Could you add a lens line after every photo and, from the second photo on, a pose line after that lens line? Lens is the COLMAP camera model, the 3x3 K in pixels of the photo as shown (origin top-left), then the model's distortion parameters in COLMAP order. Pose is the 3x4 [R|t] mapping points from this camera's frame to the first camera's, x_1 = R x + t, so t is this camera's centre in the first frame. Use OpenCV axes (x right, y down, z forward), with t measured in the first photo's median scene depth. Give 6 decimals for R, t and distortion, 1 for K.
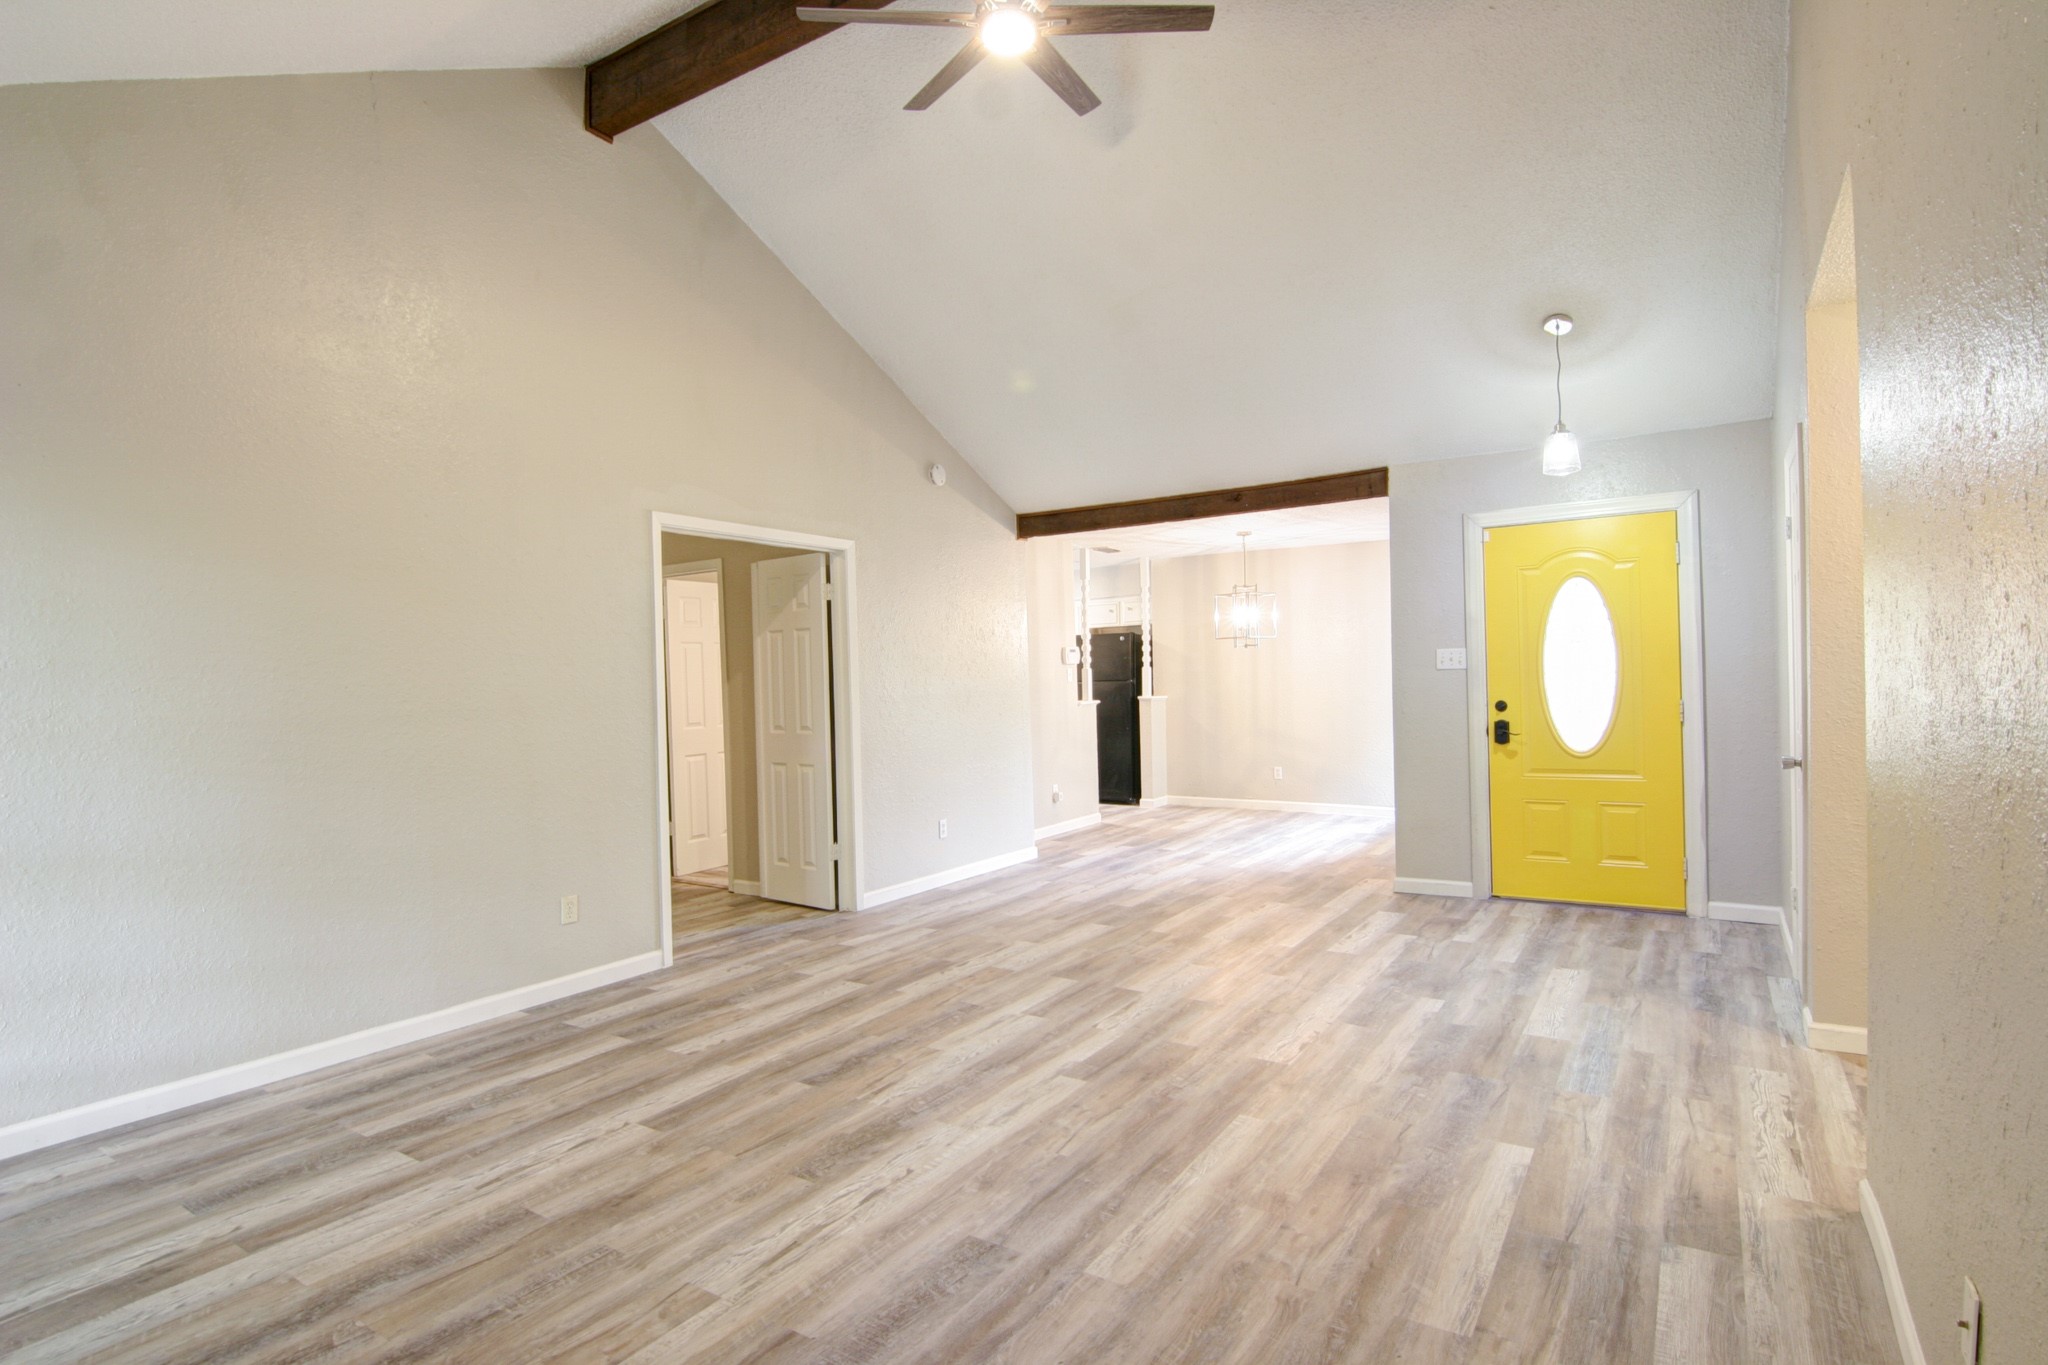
lens RADIAL K [[1037.3, 0, 1029.5], [0, 1037.3, 688.6], [0, 0, 1]] dist [-0.004765, -0.011849]
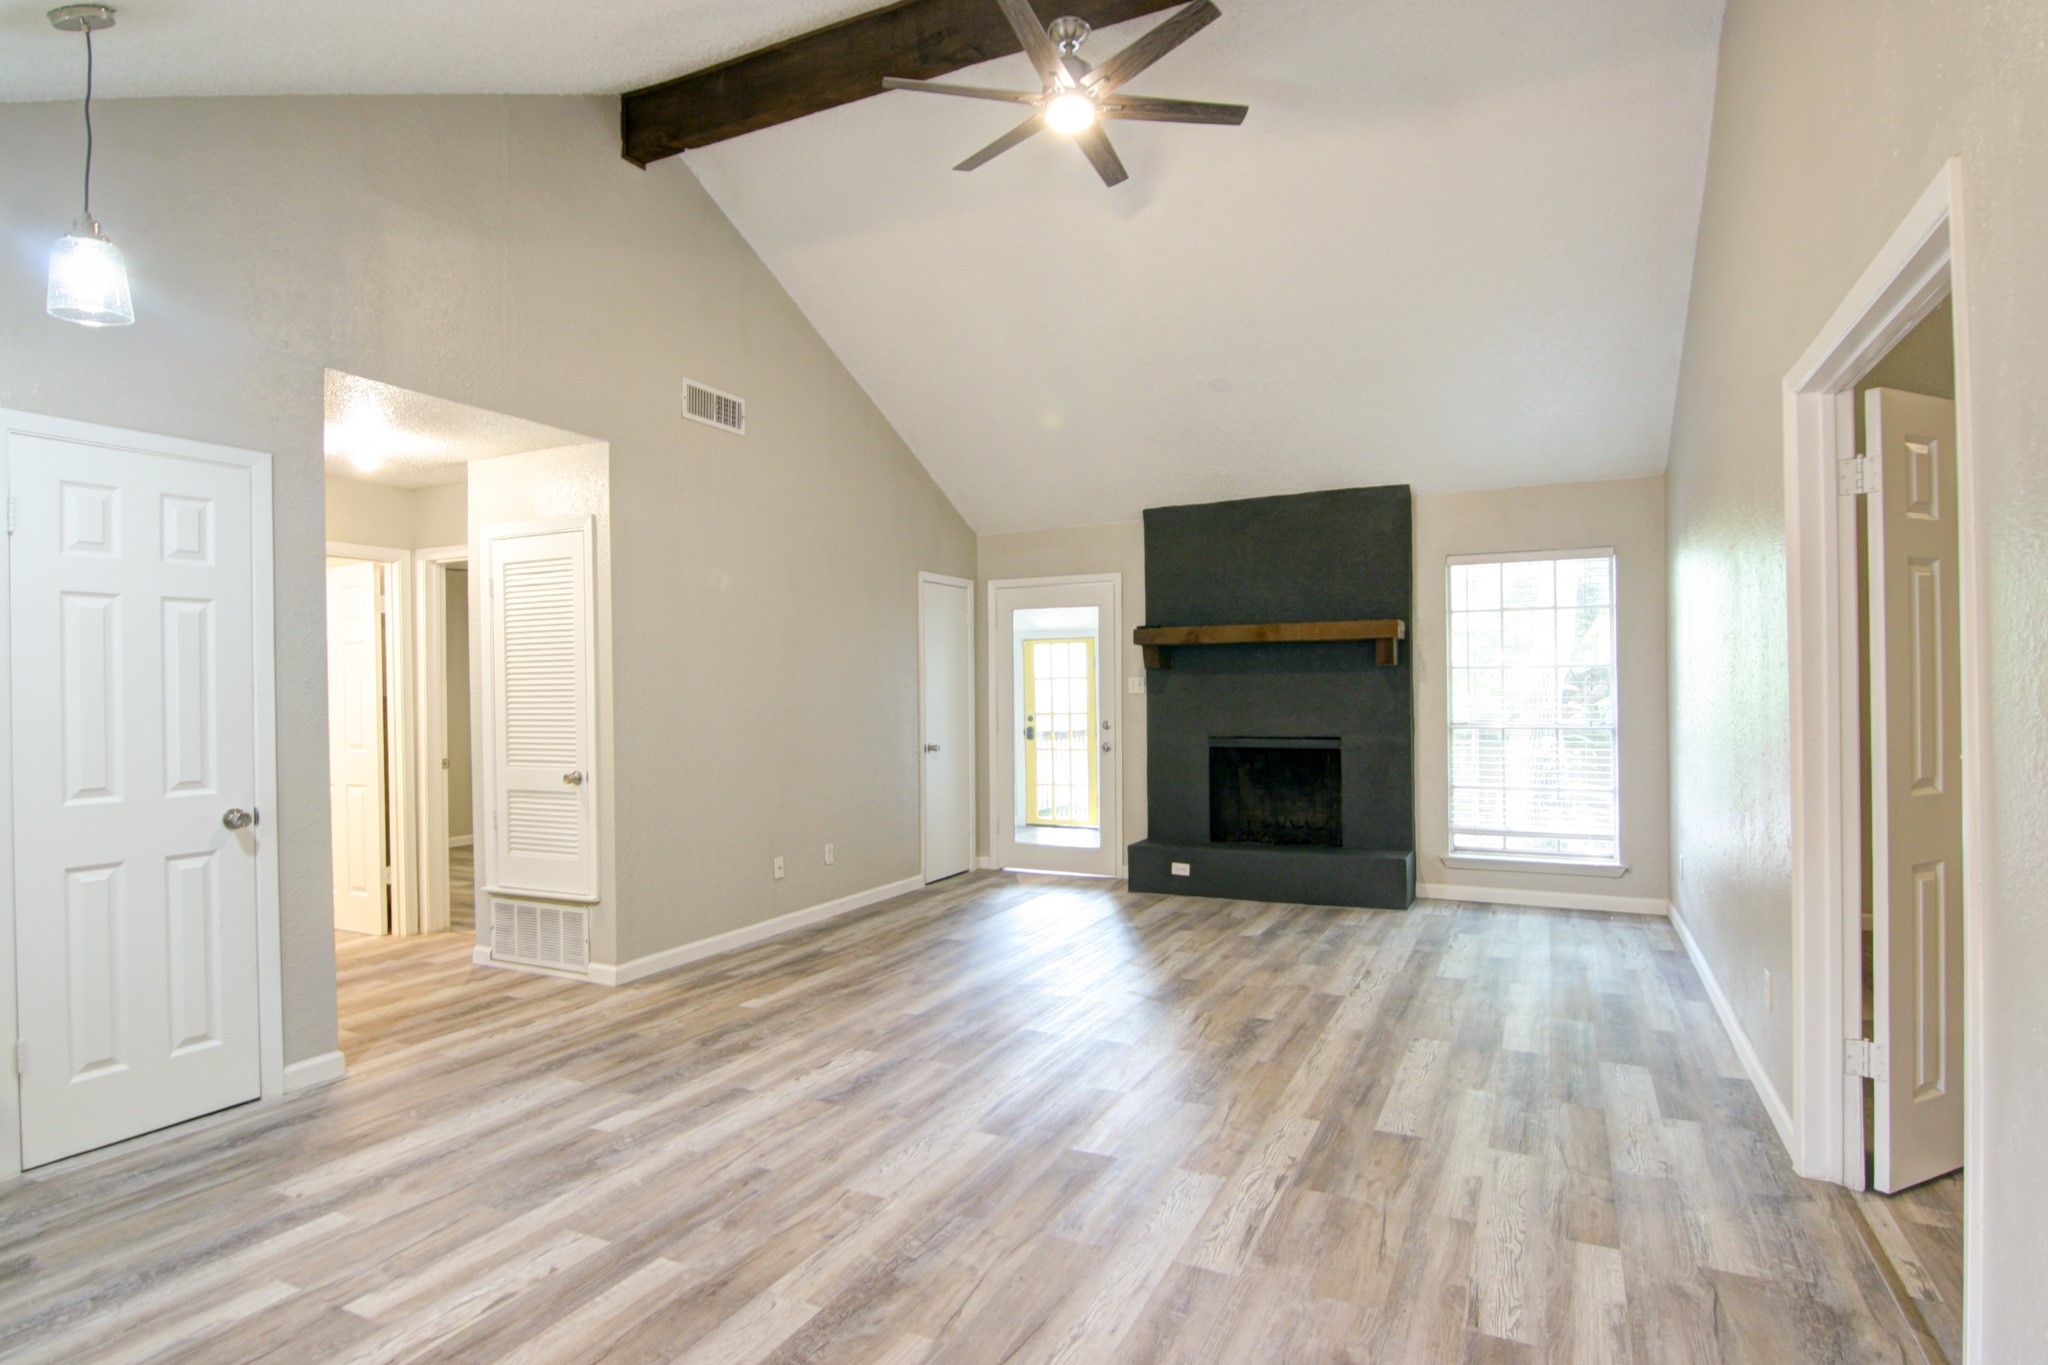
lens RADIAL K [[1060.2, 0, 1030.6], [0, 1060.2, 689.5], [0, 0, 1]] dist [-0.002907, -0.014216]
pose [[-0.992023, 0.038590, -0.120006, 0.169183], [0.037188, 0.999212, 0.013902, -0.027398], [0.120448, 0.009328, -0.992676, 1.980263]]
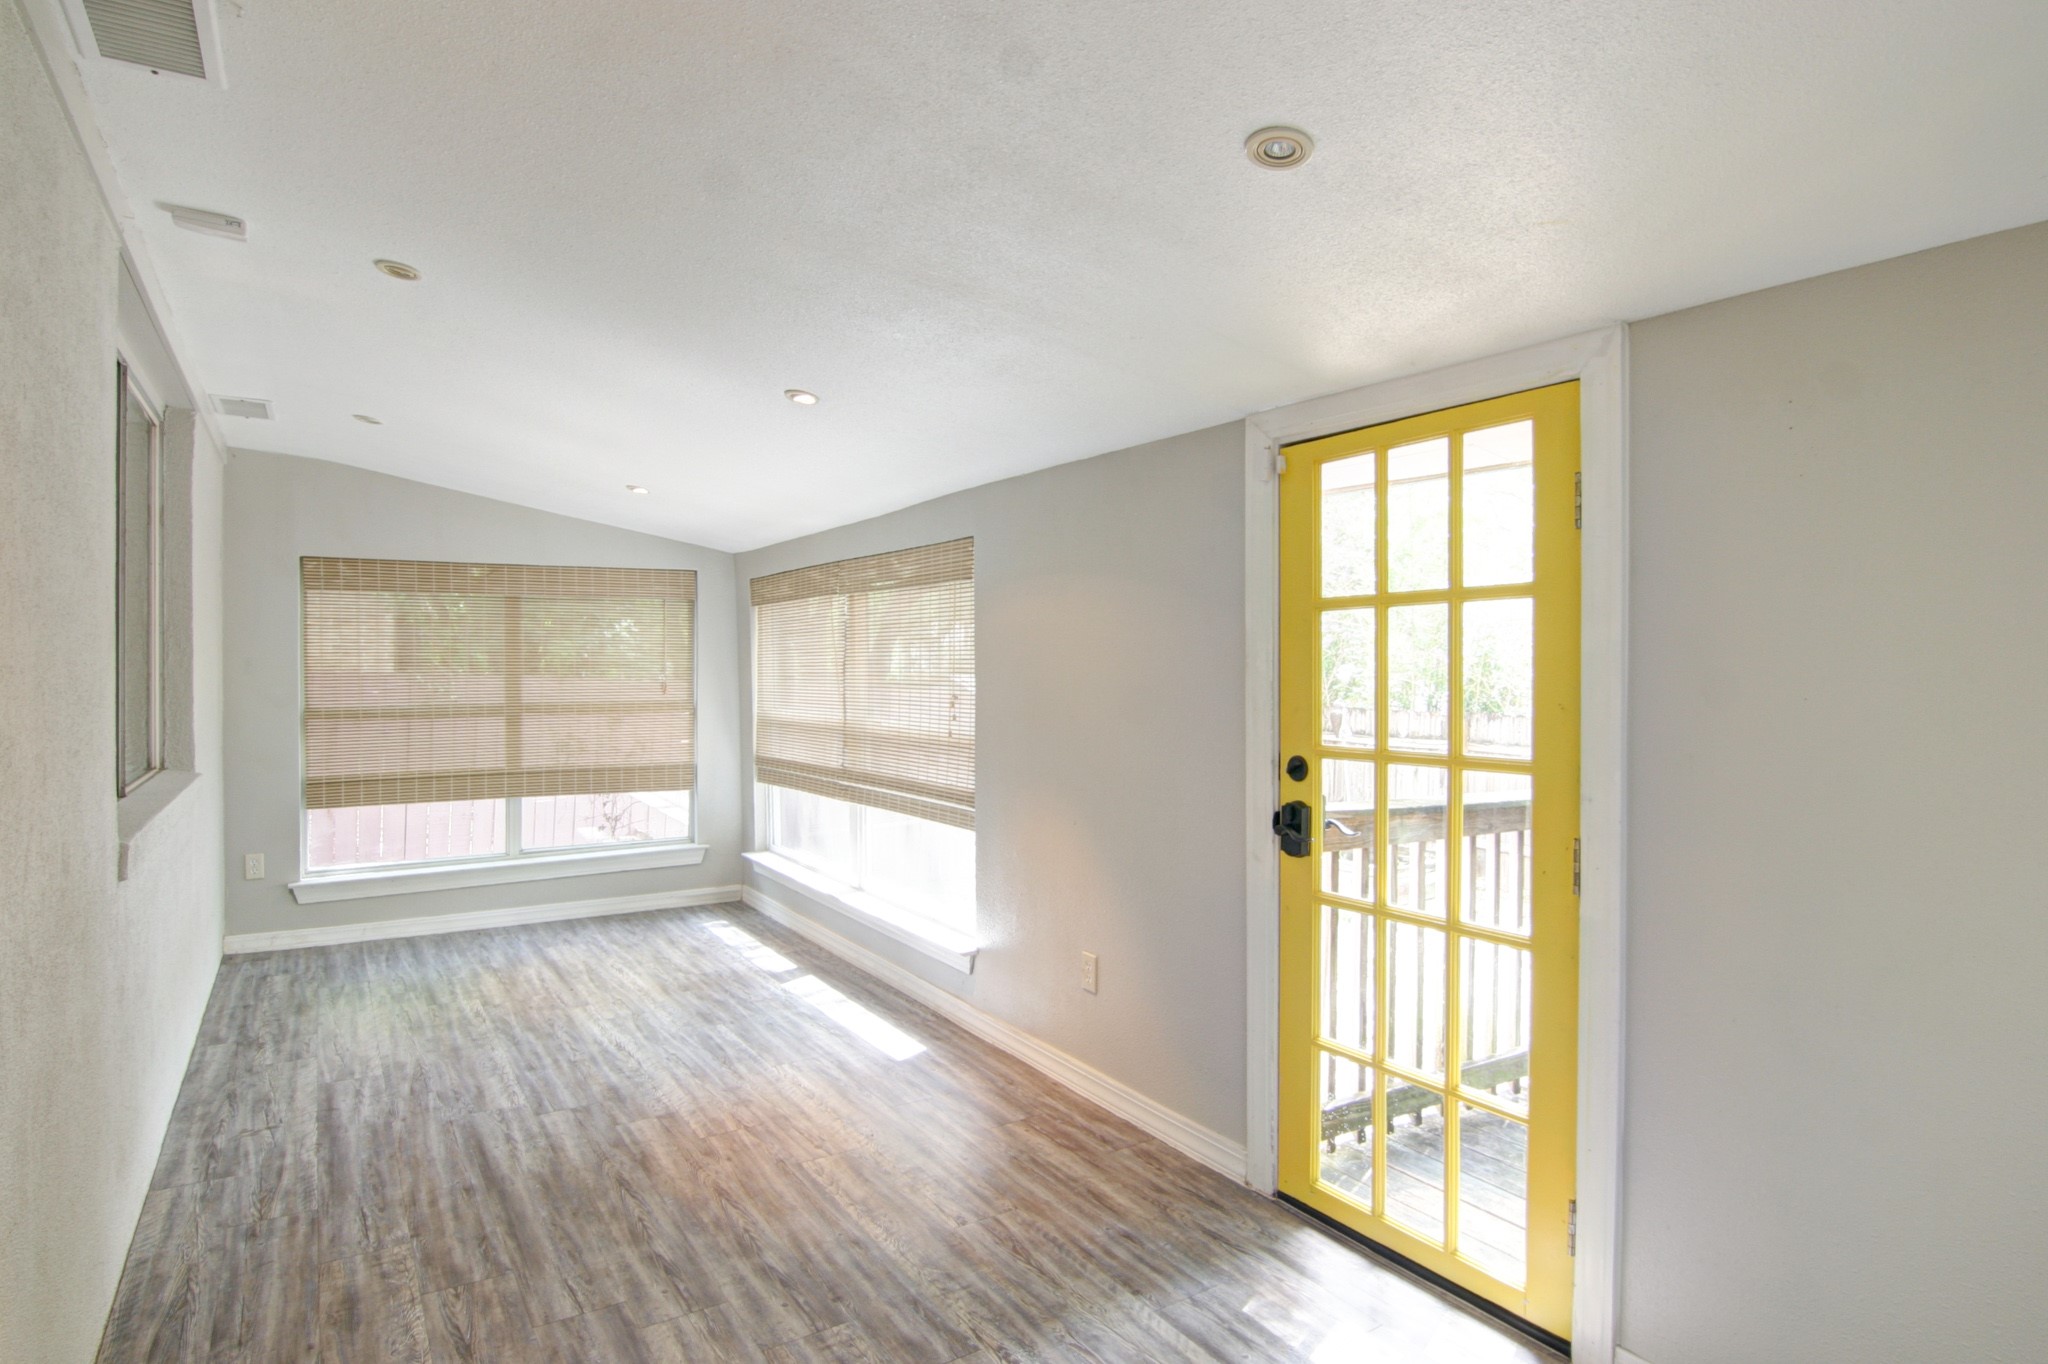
lens RADIAL K [[1110.1, 0, 1024.0], [0, 1110.1, 682.0], [0, 0, 1]] dist [0.001029, -0.014985]
pose [[-0.910980, 0.017310, 0.412088, -0.310351], [0.022285, 0.999725, 0.007268, 0.025356], [-0.411848, 0.015805, -0.911115, -0.135210]]
